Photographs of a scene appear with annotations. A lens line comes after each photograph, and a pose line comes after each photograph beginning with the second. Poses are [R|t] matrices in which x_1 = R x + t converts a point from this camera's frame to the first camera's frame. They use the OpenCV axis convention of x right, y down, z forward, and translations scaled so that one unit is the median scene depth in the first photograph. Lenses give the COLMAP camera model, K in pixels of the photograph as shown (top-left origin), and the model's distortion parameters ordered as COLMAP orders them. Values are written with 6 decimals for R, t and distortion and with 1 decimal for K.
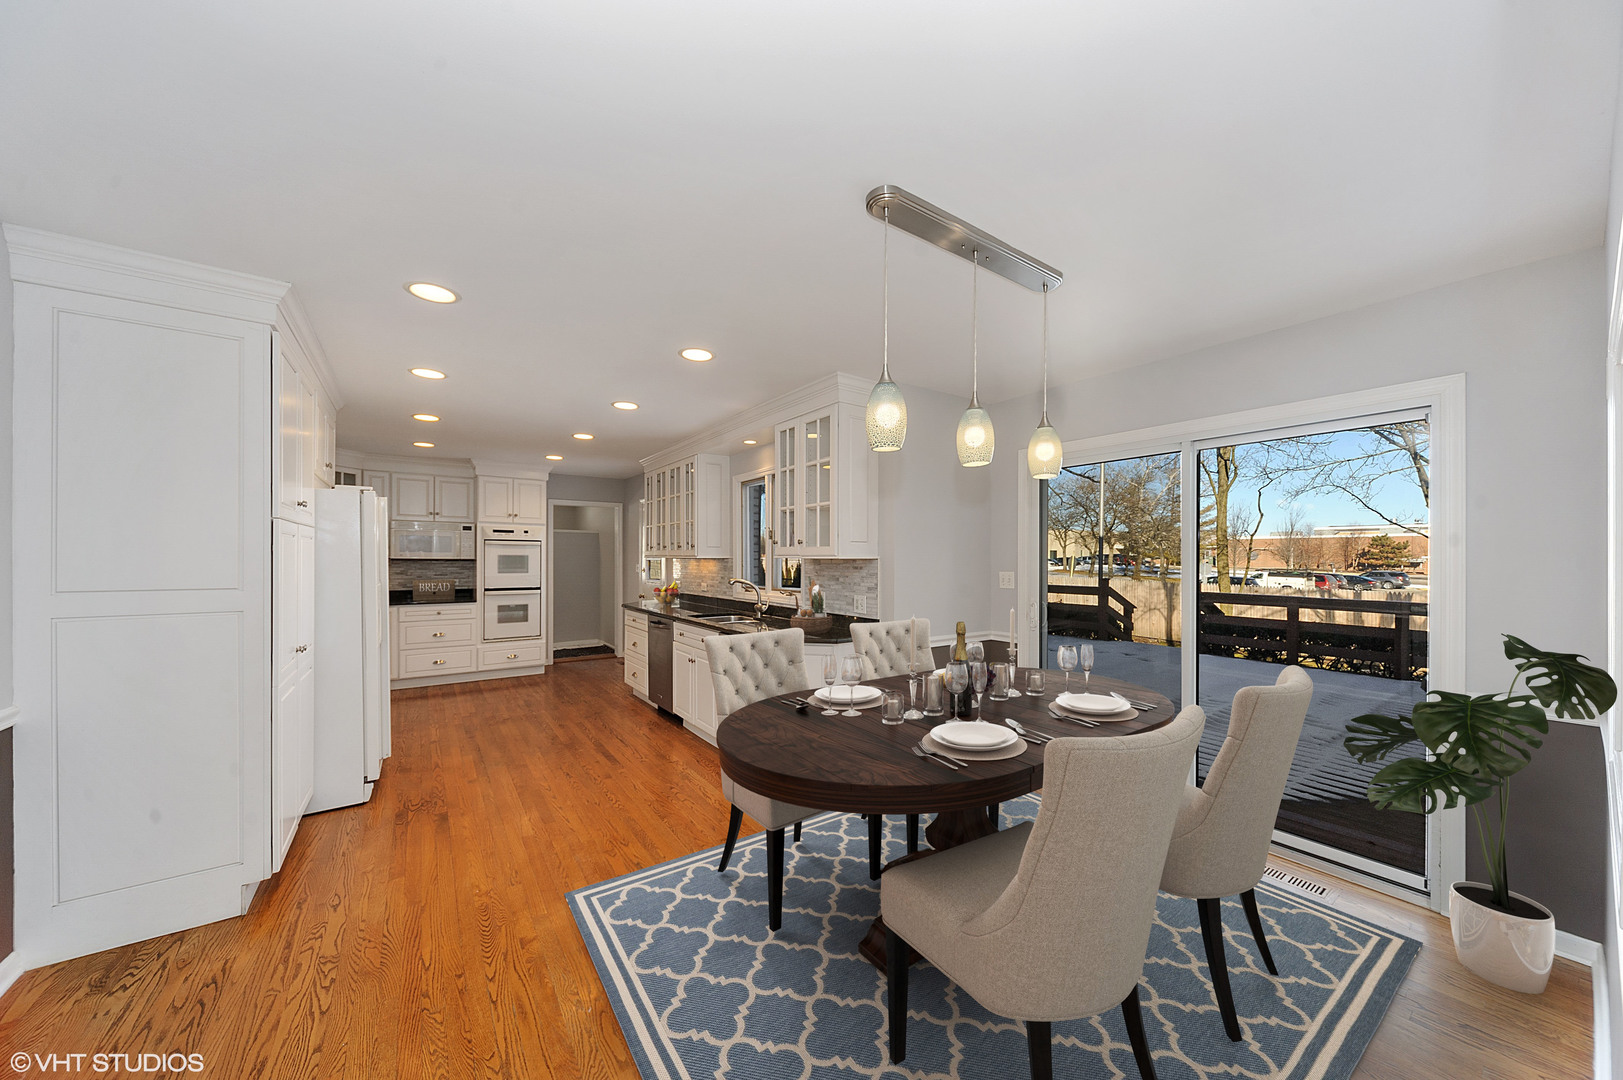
lens RADIAL K [[556.9, 0, 811.4], [0, 556.9, 551.8], [0, 0, 1]] dist [-0.001177, -0.000078]
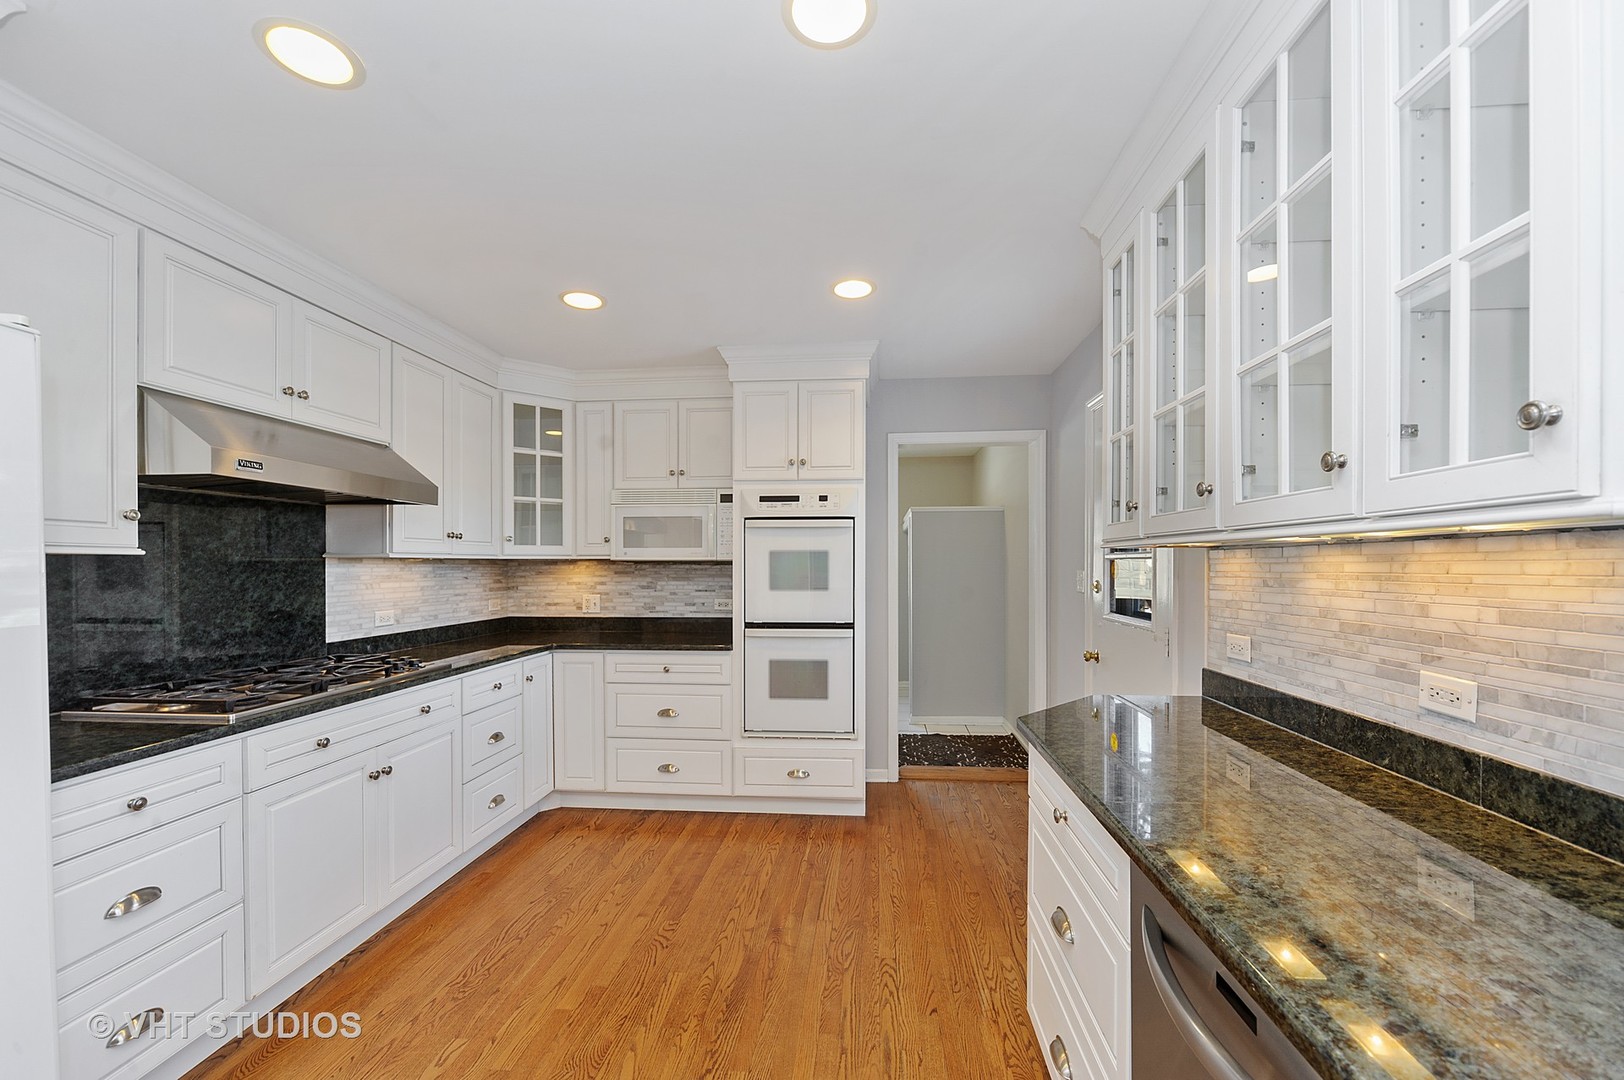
lens RADIAL K [[651.0, 0, 812.3], [0, 651.0, 568.9], [0, 0, 1]] dist [-0.056745, 0.020133]
pose [[0.760811, 0.002392, -0.648969, -0.184264], [0.005306, 0.999937, 0.009905, 0.015744], [0.648952, -0.010979, 0.760751, 0.606510]]
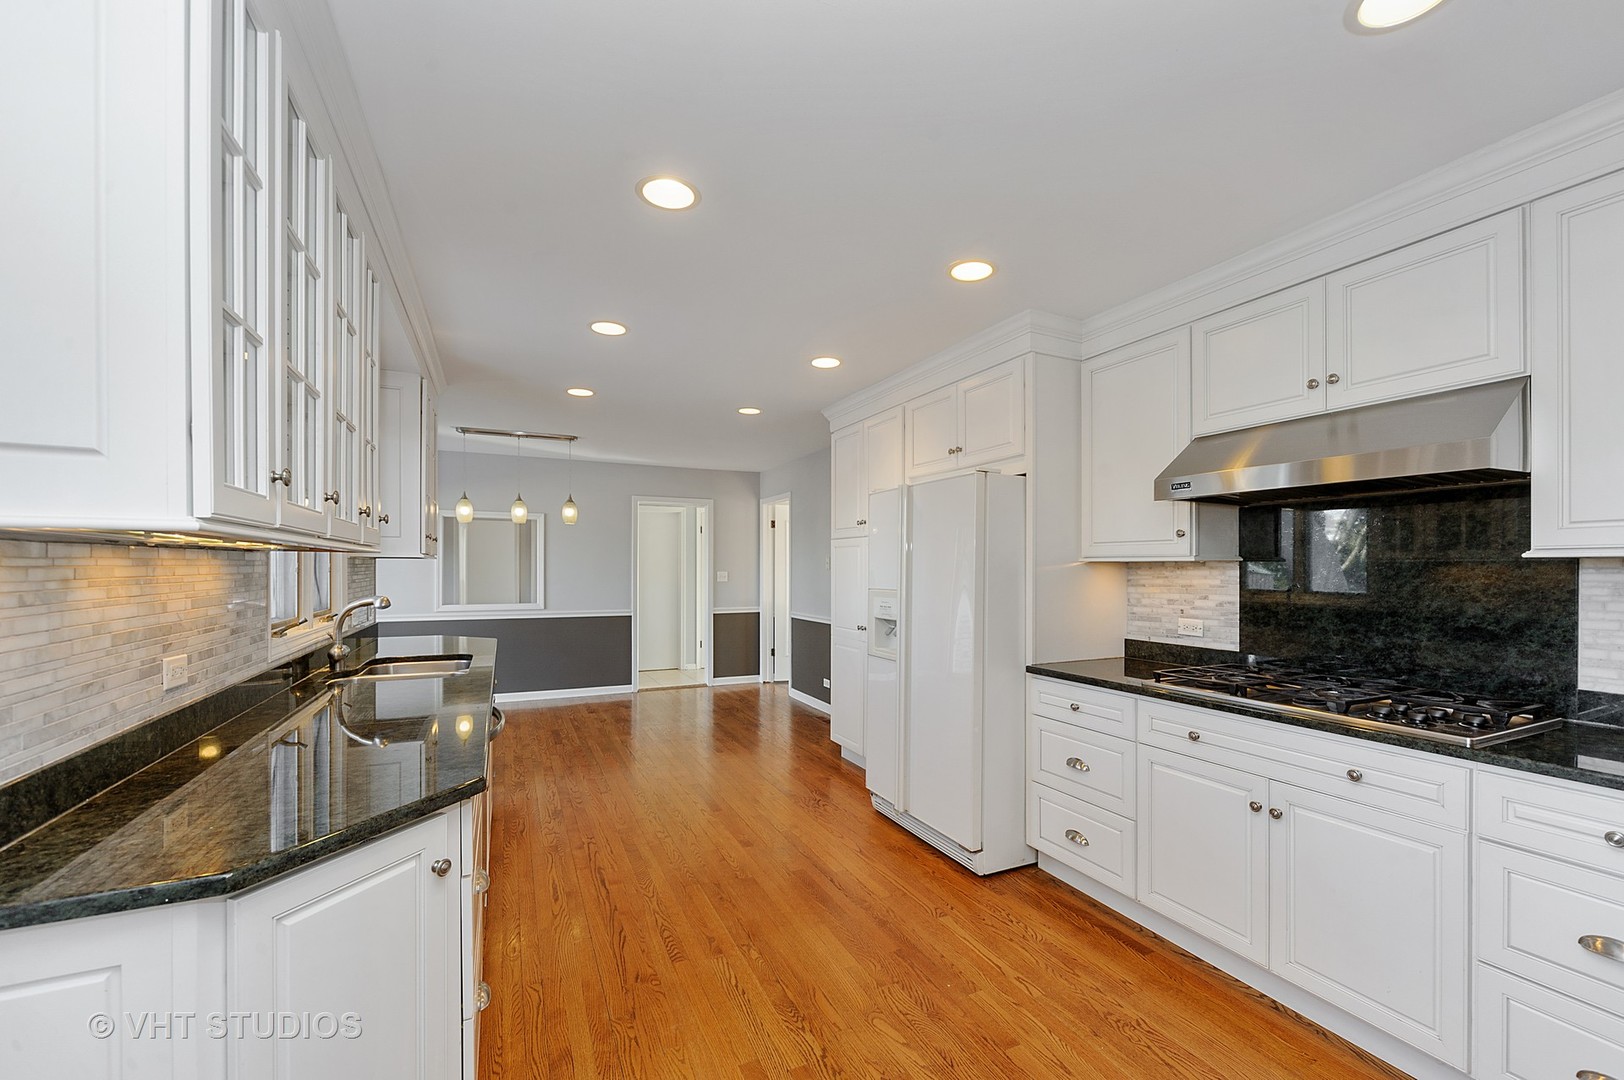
lens RADIAL K [[651.0, 0, 812.3], [0, 651.0, 568.9], [0, 0, 1]] dist [-0.056745, 0.020133]
pose [[-0.984395, -0.003364, 0.175943, -0.438794], [-0.003531, 0.999994, -0.000639, 0.016879], [-0.175940, -0.001251, -0.984400, 1.061286]]
